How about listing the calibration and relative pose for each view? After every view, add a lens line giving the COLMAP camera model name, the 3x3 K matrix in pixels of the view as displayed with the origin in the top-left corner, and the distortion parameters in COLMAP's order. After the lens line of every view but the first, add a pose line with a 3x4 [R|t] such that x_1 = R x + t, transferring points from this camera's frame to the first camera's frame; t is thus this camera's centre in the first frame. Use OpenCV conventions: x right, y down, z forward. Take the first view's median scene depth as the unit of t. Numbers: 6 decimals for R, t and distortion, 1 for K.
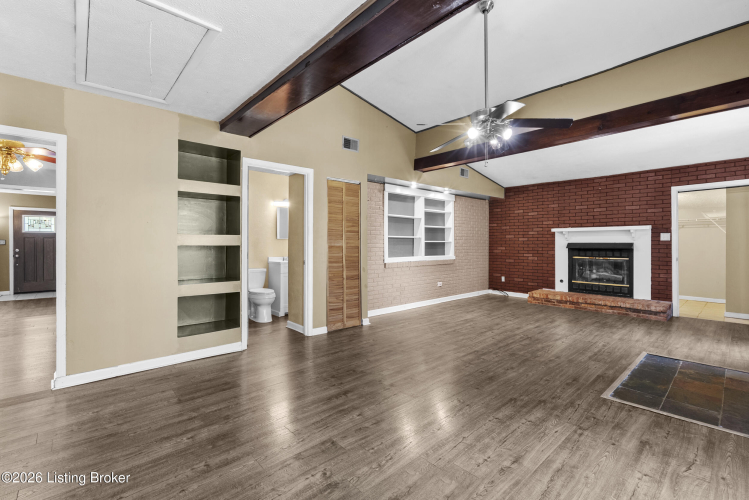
lens RADIAL K [[335.8, 0, 371.1], [0, 335.8, 246.4], [0, 0, 1]] dist [-0.004593, -0.000323]
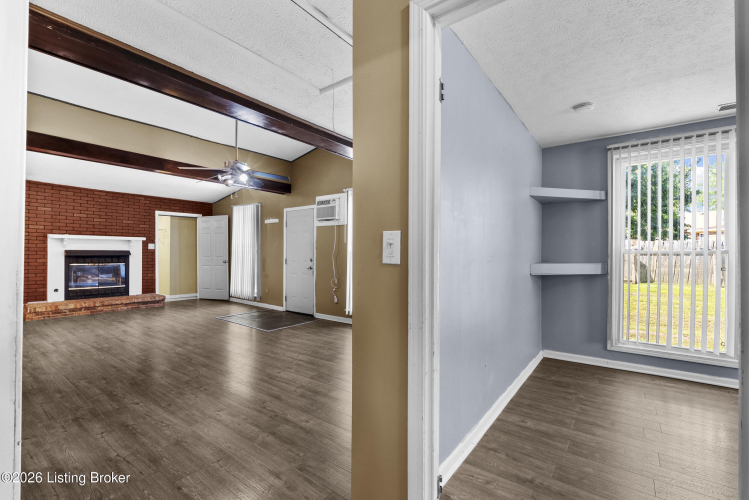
lens RADIAL K [[335.8, 0, 374.9], [0, 335.8, 251.9], [0, 0, 1]] dist [-0.004593, -0.000323]
pose [[-0.199132, 0.000449, 0.979973, -0.602505], [-0.001163, 0.999999, -0.000694, -0.005948], [-0.979972, -0.001278, -0.199131, 0.349847]]
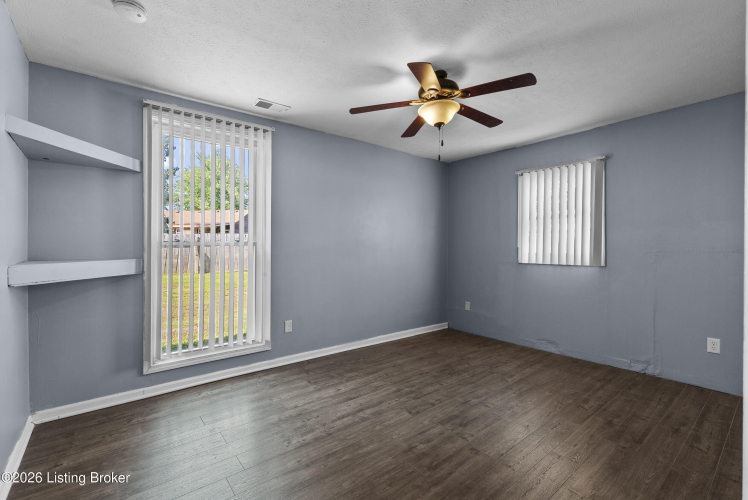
lens RADIAL K [[335.3, 0, 377.4], [0, 335.3, 248.0], [0, 0, 1]] dist [-0.004593, -0.000323]
pose [[-0.998790, -0.006173, 0.048782, -0.421445], [-0.005907, 0.999967, 0.005597, -0.004520], [-0.048815, 0.005302, -0.998794, 0.245858]]
